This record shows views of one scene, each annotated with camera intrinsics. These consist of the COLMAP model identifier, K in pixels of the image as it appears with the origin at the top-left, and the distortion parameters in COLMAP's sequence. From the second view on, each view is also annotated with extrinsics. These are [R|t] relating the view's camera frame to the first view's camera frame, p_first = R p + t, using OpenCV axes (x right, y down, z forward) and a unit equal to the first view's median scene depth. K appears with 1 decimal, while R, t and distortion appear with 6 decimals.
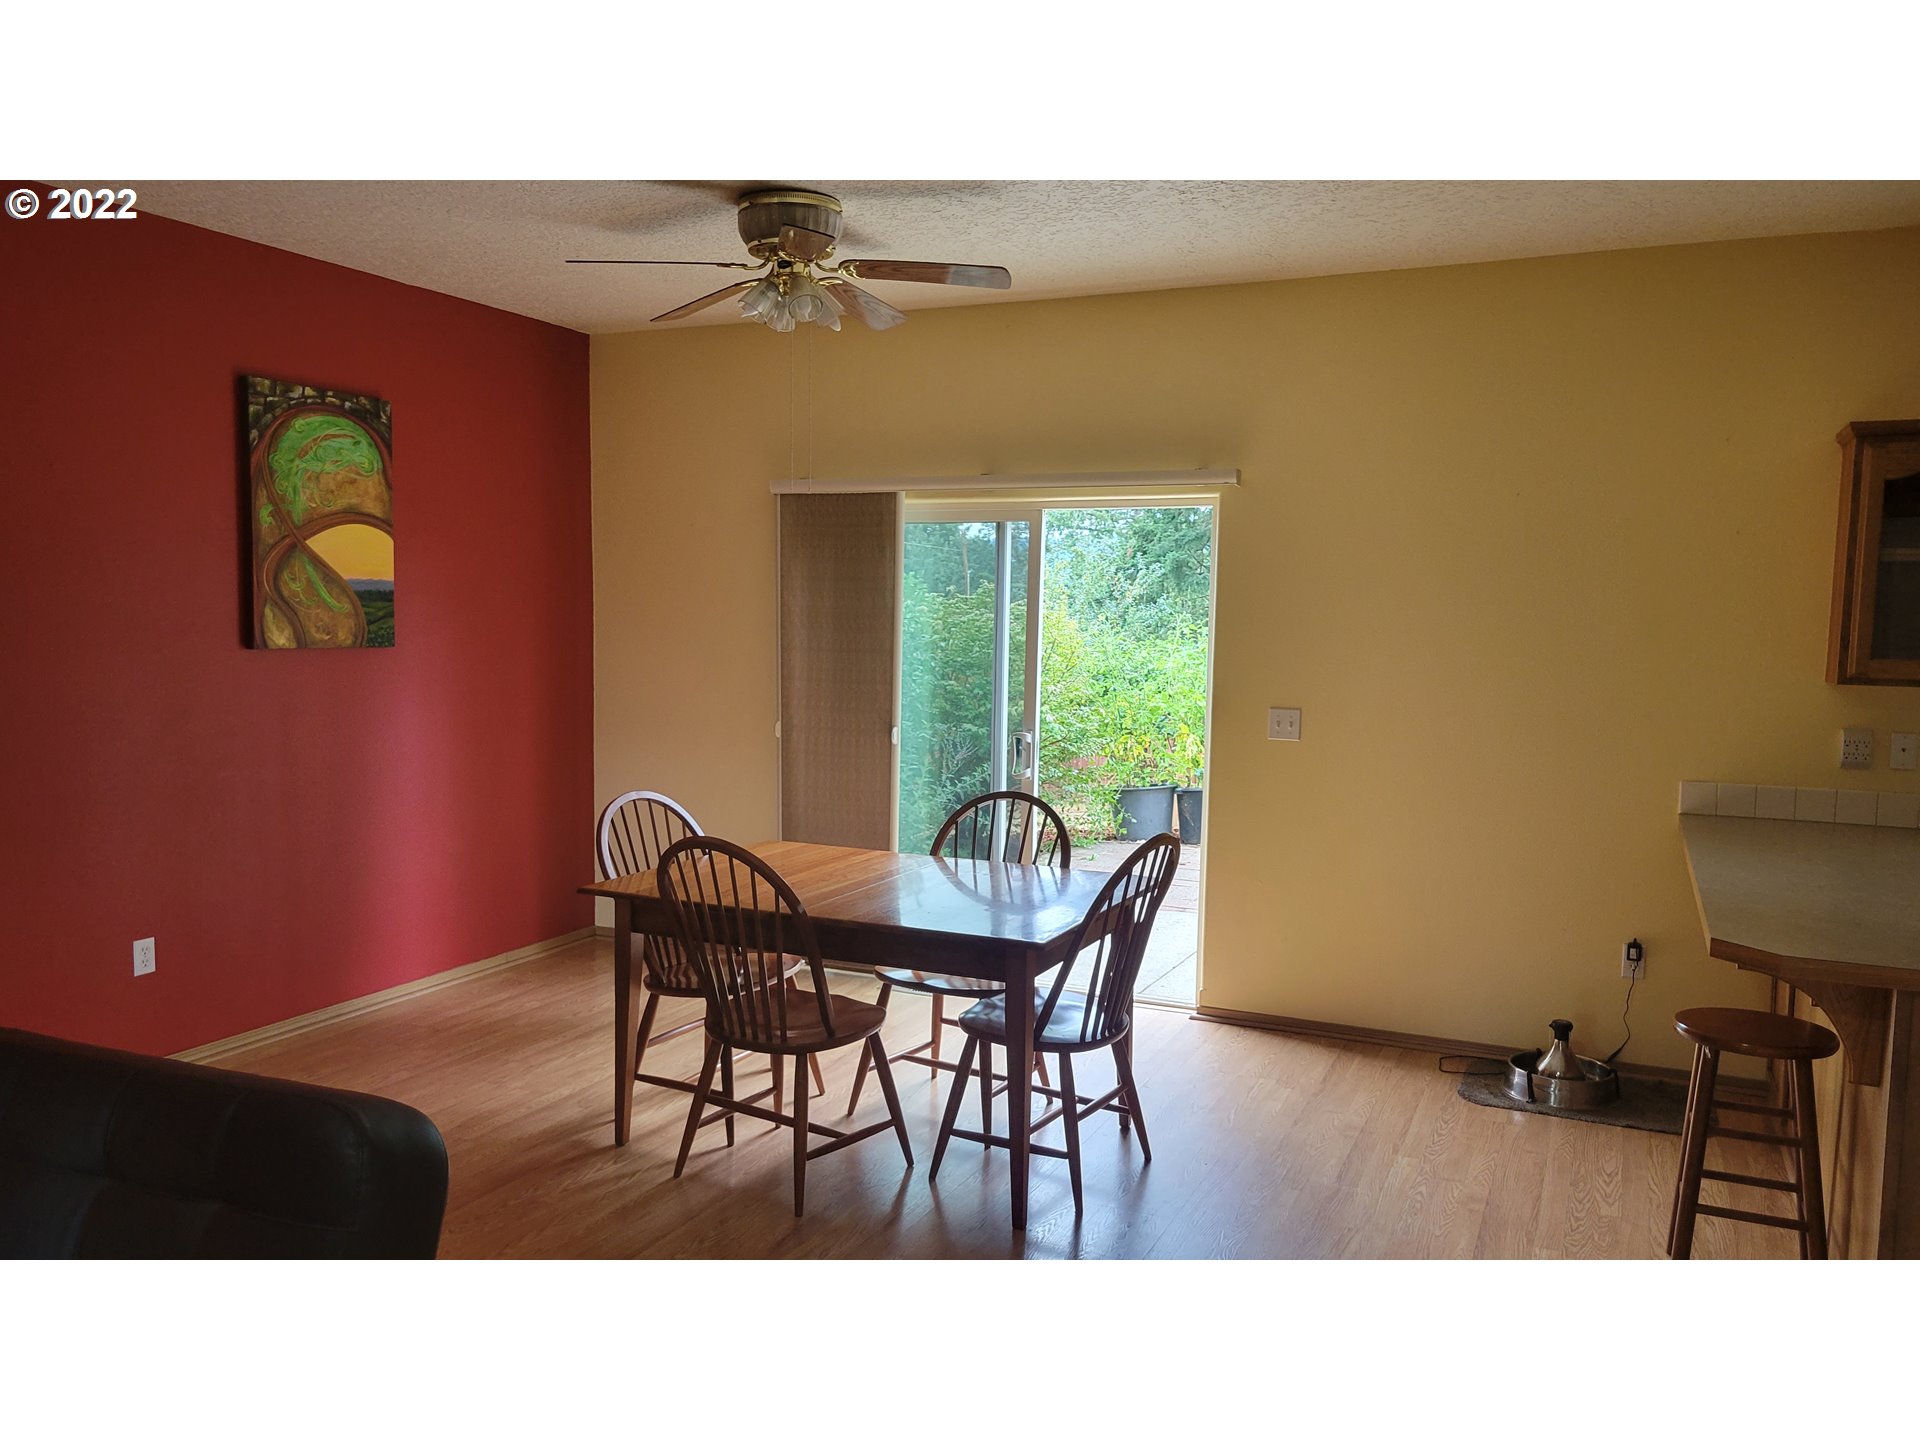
lens RADIAL K [[1425.9, 0, 971.3], [0, 1425.9, 750.5], [0, 0, 1]] dist [0.016076, -0.000804]
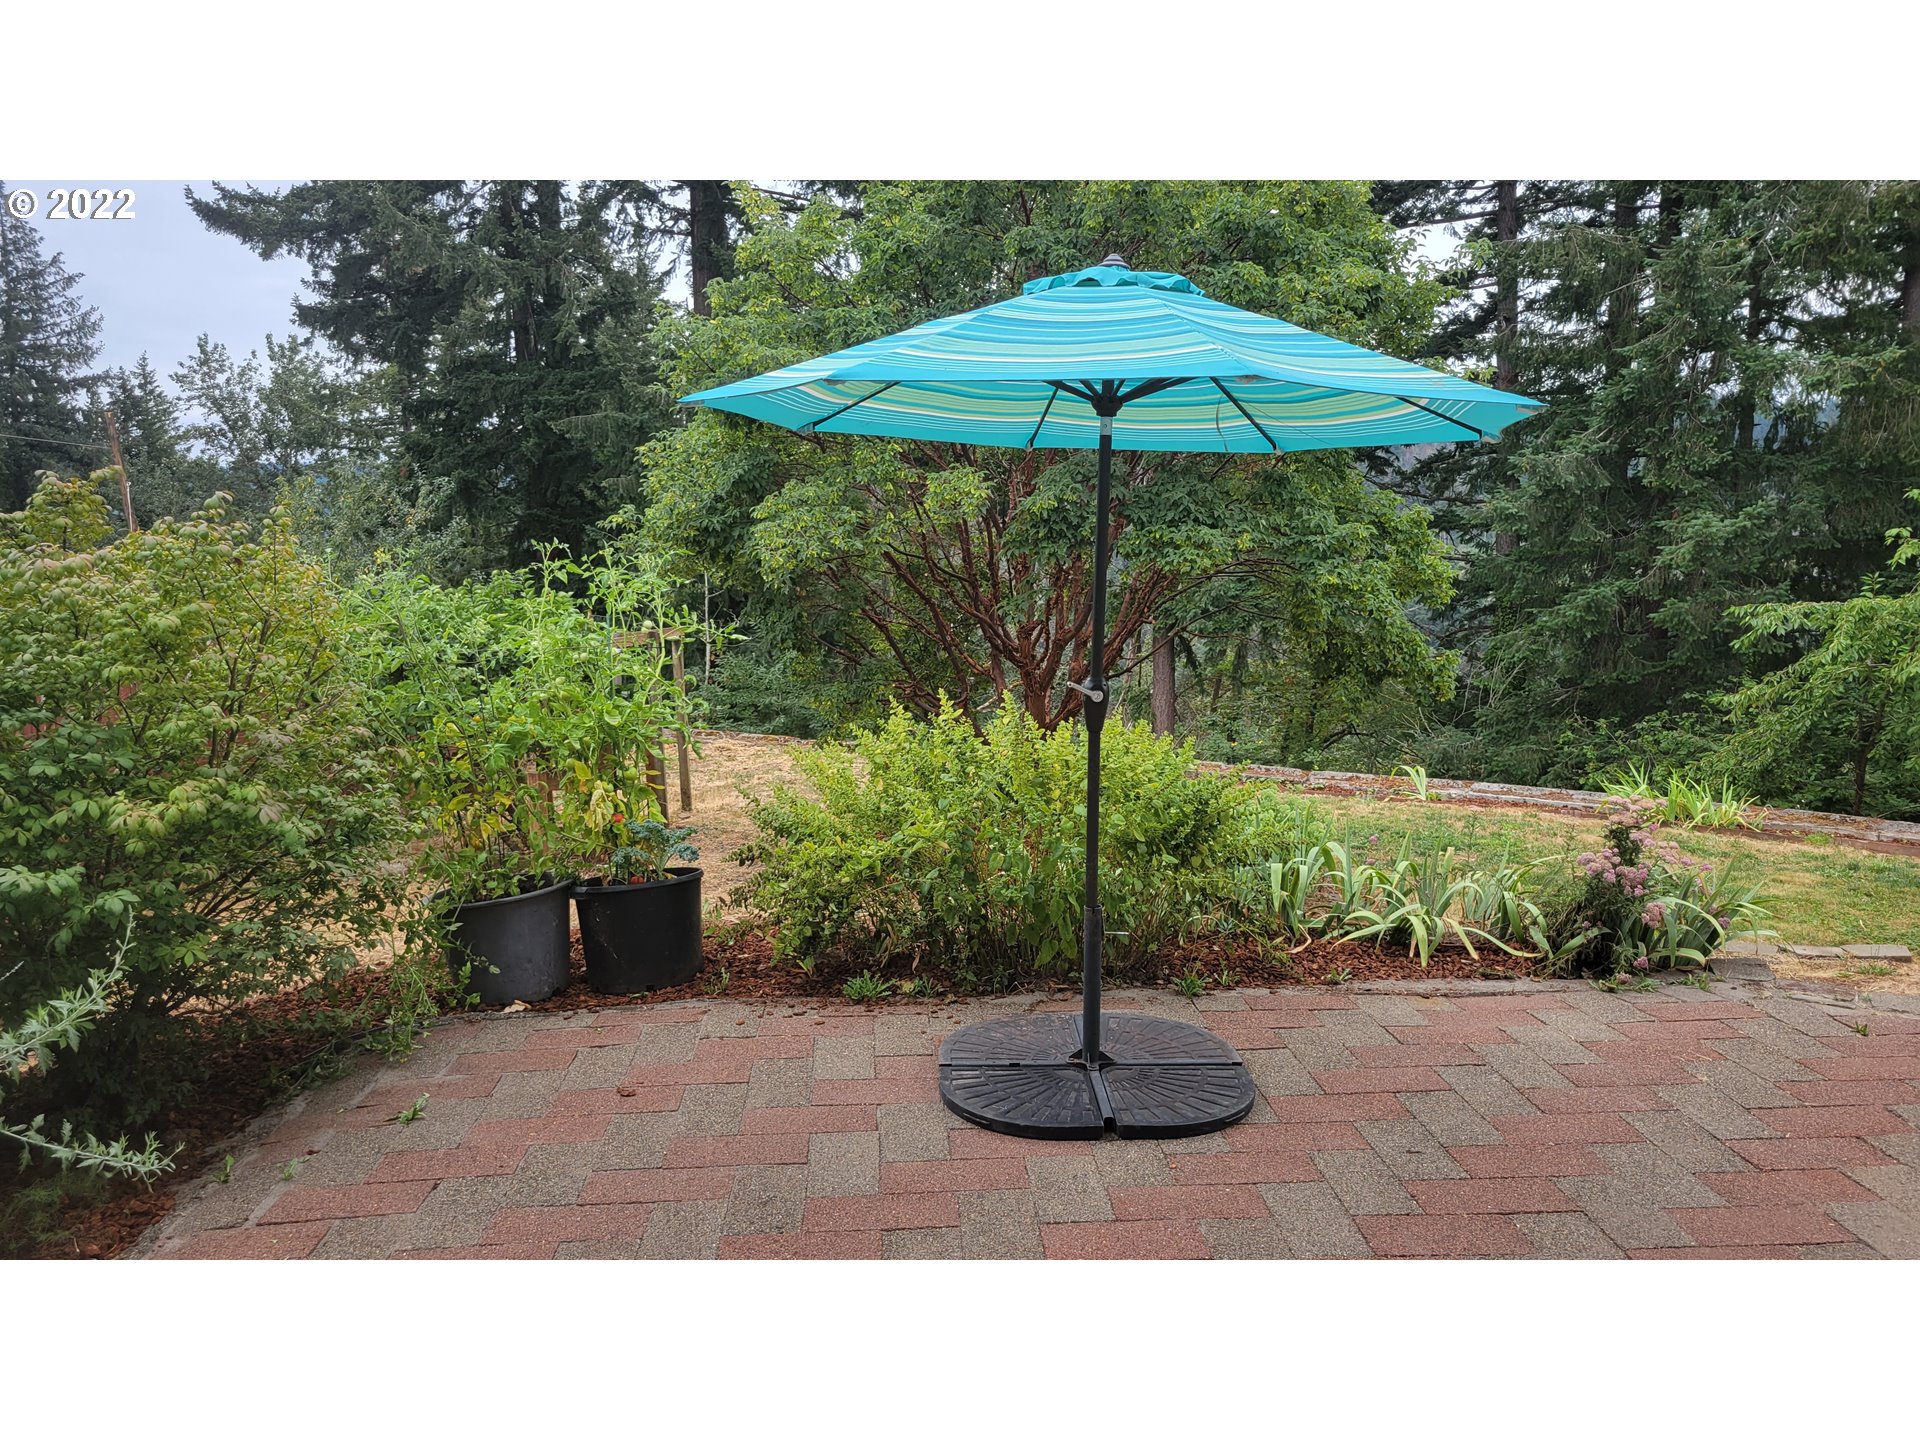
lens RADIAL K [[1438.6, 0, 963.8], [0, 1438.6, 718.5], [0, 0, 1]] dist [0.055358, -0.030682]
pose [[0.888957, -0.089413, 0.449177, 0.089164], [0.077119, 0.995977, 0.045633, -0.099591], [-0.451450, -0.005926, 0.892277, 1.033265]]
